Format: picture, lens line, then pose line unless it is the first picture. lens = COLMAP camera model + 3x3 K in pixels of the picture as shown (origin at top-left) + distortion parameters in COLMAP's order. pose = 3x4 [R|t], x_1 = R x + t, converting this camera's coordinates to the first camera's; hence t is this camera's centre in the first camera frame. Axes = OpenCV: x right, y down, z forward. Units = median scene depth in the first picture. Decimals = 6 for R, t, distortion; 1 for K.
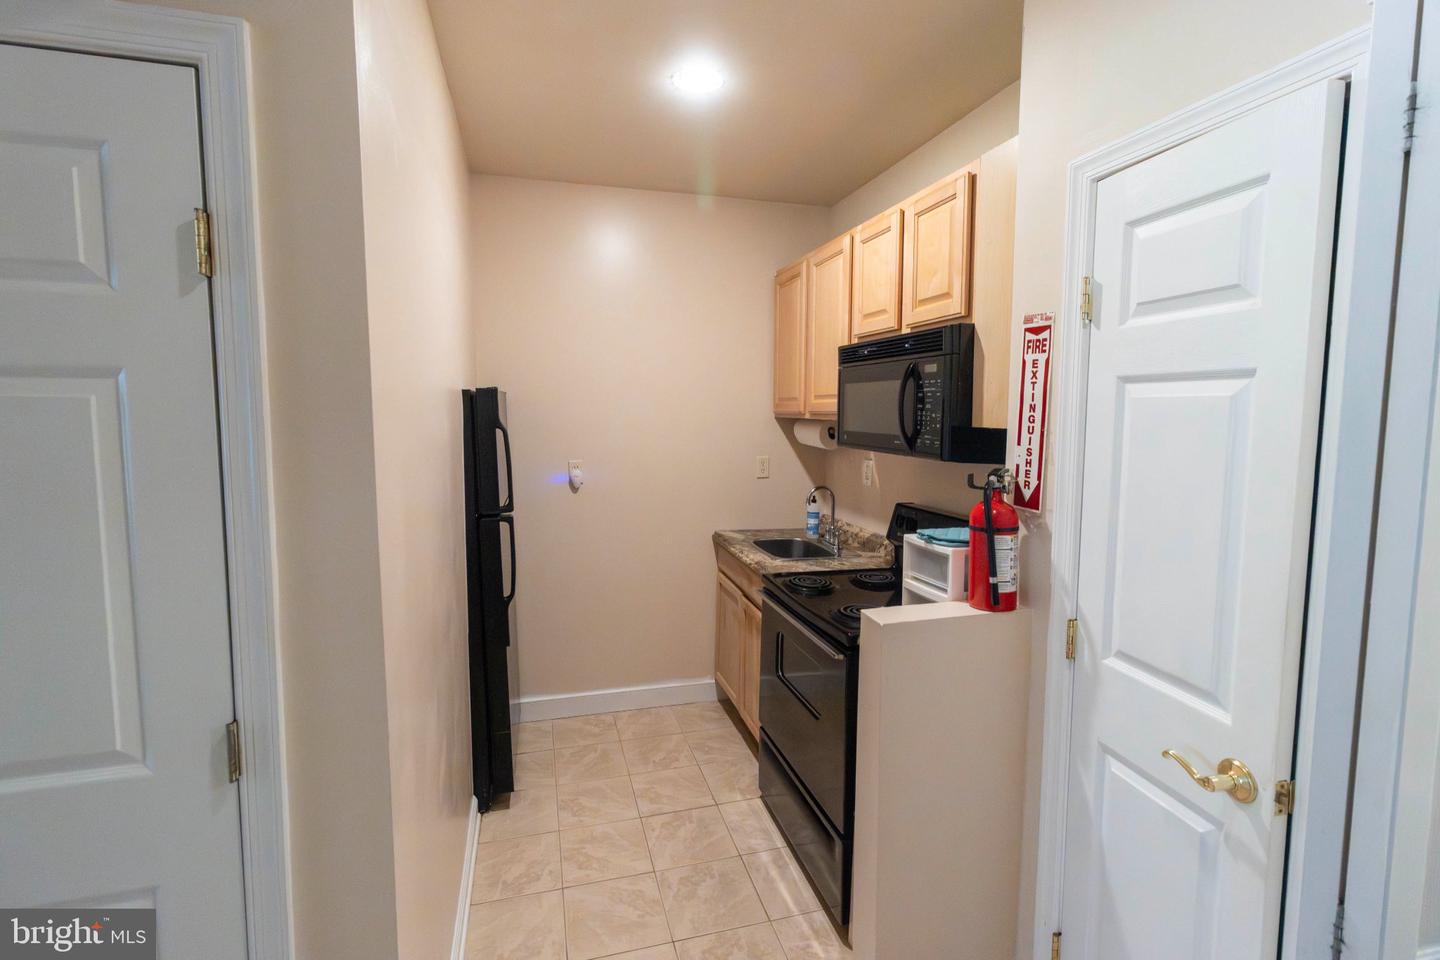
lens RADIAL K [[659.9, 0, 720.7], [0, 659.9, 463.9], [0, 0, 1]] dist [0.000186, -0.000413]
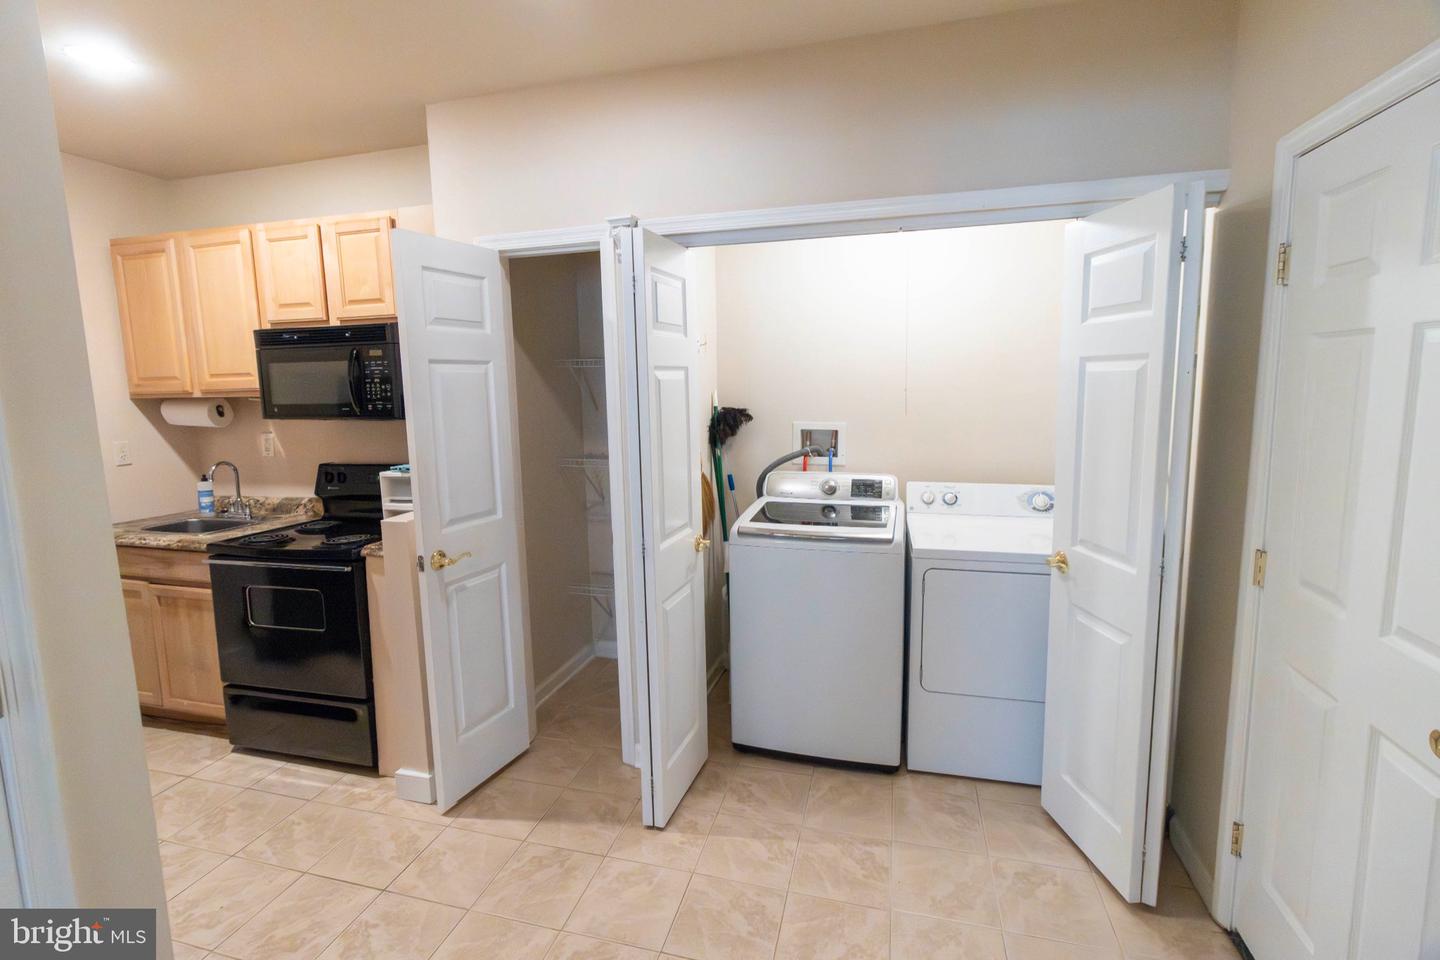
lens RADIAL K [[659.9, 0, 717.0], [0, 659.9, 459.9], [0, 0, 1]] dist [0.000186, -0.000413]
pose [[0.516247, -0.116713, 0.848450, -0.424123], [0.096552, 0.992286, 0.077751, 0.032745], [-0.850980, 0.041780, 0.523534, -0.268202]]
